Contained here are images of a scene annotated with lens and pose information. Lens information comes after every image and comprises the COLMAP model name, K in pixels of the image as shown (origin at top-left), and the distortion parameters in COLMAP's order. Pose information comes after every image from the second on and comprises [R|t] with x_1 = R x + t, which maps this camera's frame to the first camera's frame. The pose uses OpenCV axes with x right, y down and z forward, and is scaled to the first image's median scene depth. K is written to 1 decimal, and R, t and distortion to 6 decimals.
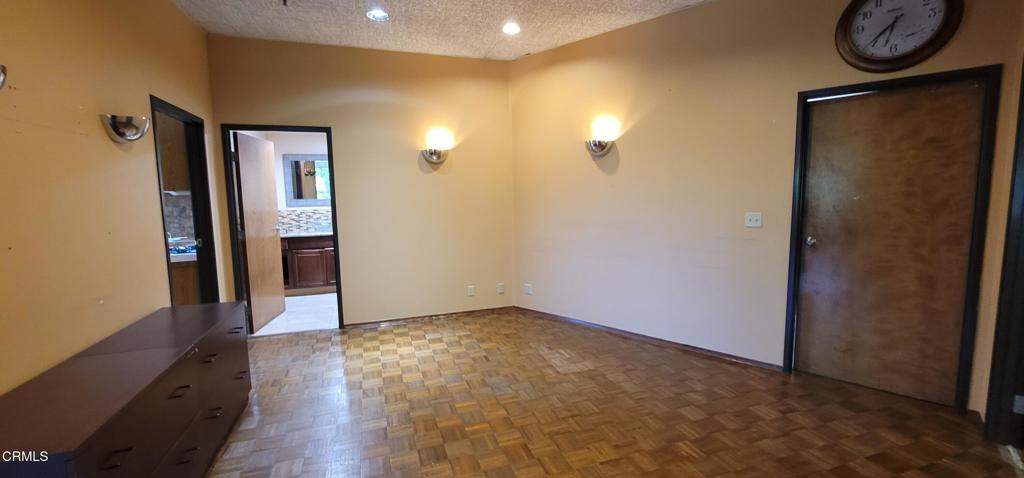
lens RADIAL K [[407.1, 0, 512.0], [0, 407.1, 239.0], [0, 0, 1]] dist [-0.000051, 0.000024]
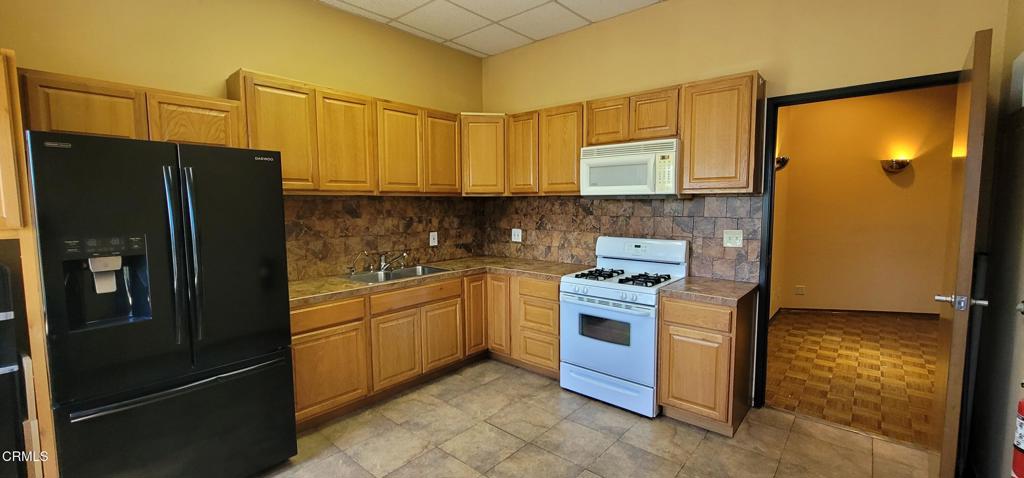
lens RADIAL K [[419.8, 0, 509.8], [0, 419.8, 234.9], [0, 0, 1]] dist [-0.000412, 0.000068]
pose [[0.863999, -0.029372, 0.502635, -1.005416], [0.044807, 0.998821, -0.018655, -0.032918], [-0.501495, 0.038639, 0.864297, 0.353564]]
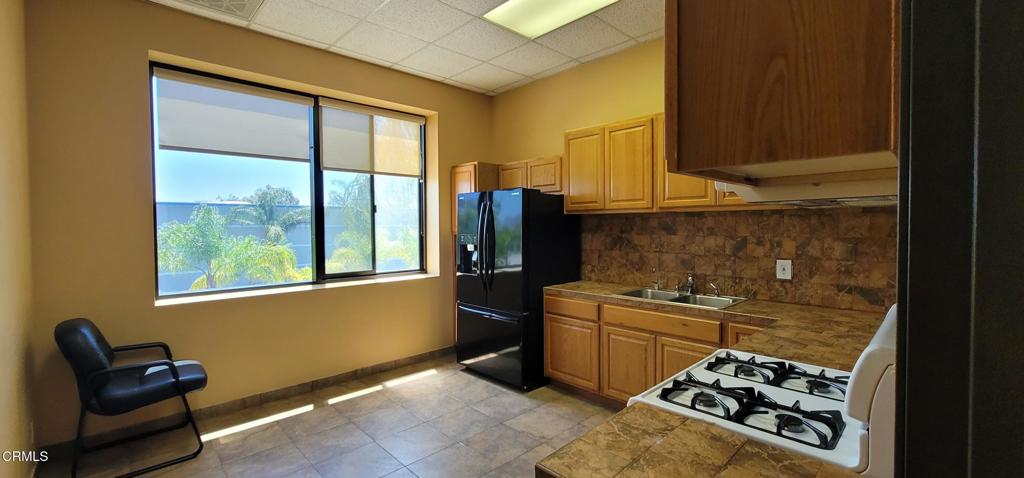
lens RADIAL K [[419.8, 0, 509.8], [0, 419.8, 234.9], [0, 0, 1]] dist [-0.000412, 0.000068]
pose [[0.417283, 0.034677, -0.908115, -0.456847], [-0.088843, 0.996042, -0.002789, -0.055298], [0.904423, 0.081844, 0.418712, 0.521734]]
